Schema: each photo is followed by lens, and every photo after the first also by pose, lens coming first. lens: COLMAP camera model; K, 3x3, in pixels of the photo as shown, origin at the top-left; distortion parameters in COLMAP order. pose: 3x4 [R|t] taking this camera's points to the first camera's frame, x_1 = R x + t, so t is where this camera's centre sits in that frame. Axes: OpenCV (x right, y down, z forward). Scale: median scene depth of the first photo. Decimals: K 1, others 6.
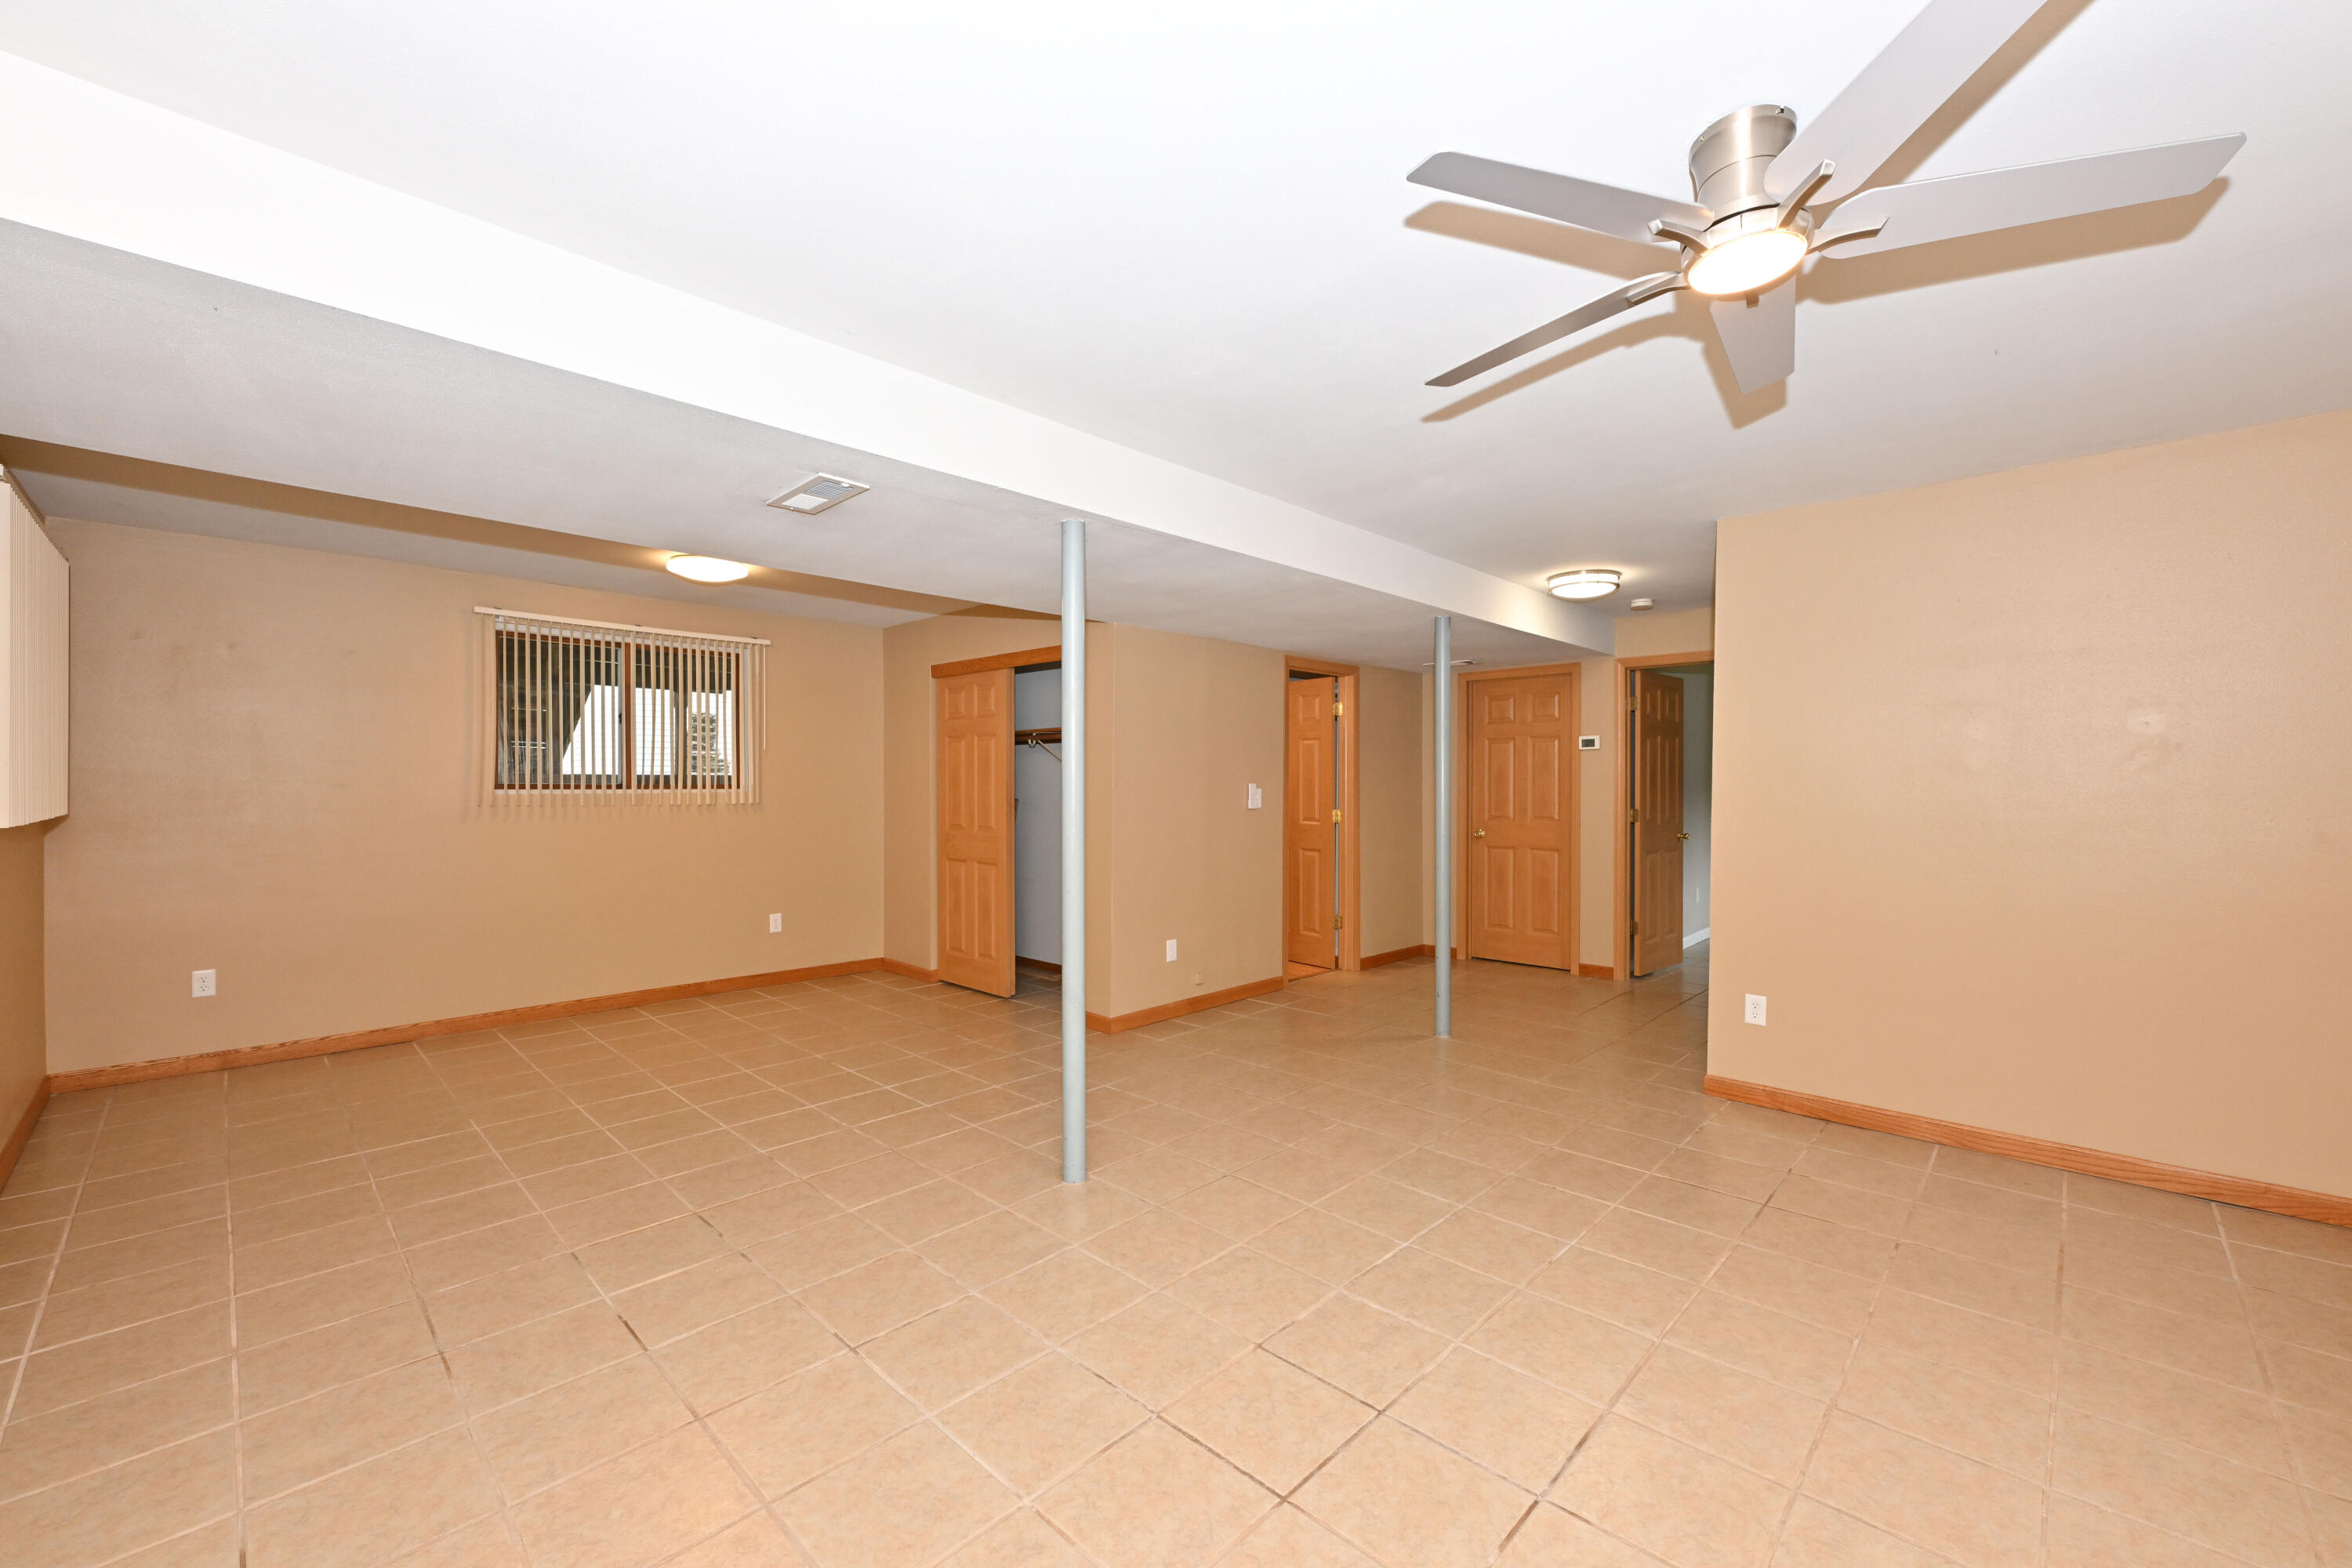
lens RADIAL K [[935.3, 0, 1174.8], [0, 935.3, 788.1], [0, 0, 1]] dist [-0.001673, -0.000329]
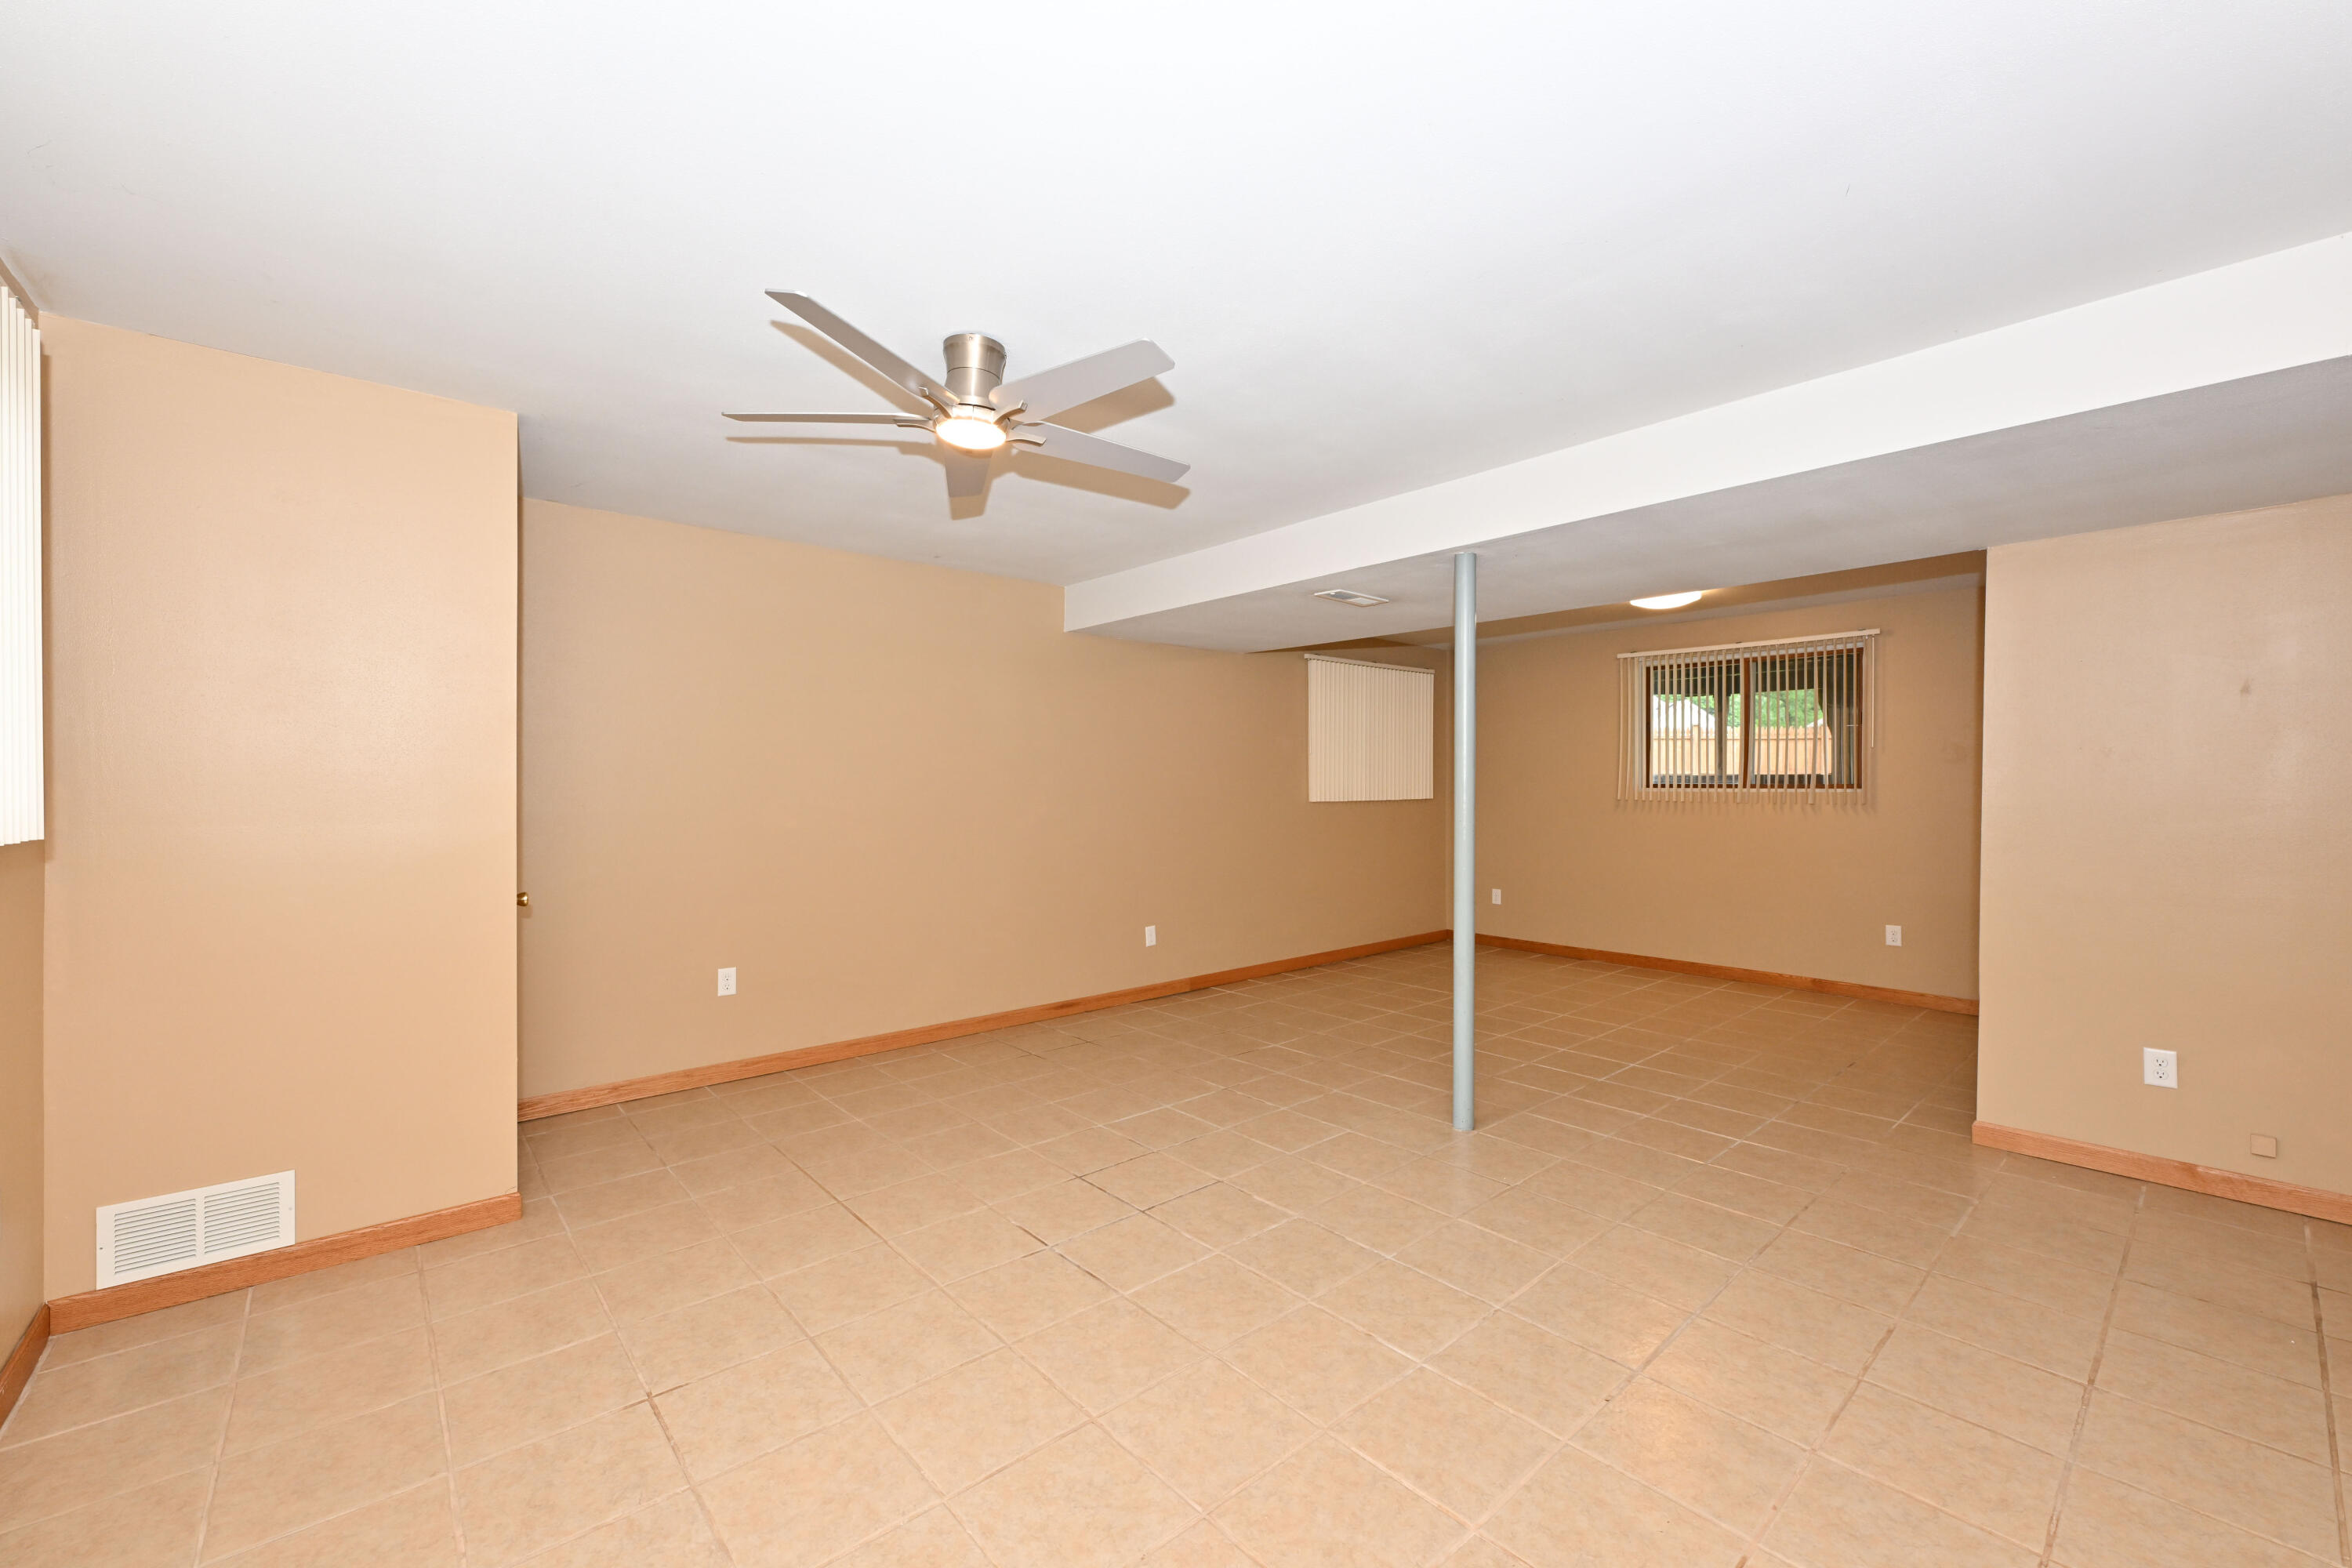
lens RADIAL K [[935.3, 0, 1174.9], [0, 935.3, 785.2], [0, 0, 1]] dist [-0.001673, -0.000329]
pose [[-0.075869, 0.002099, -0.997116, 0.685143], [-0.006802, 0.999973, 0.002623, -0.000076], [0.997095, 0.006982, -0.075853, 0.475388]]
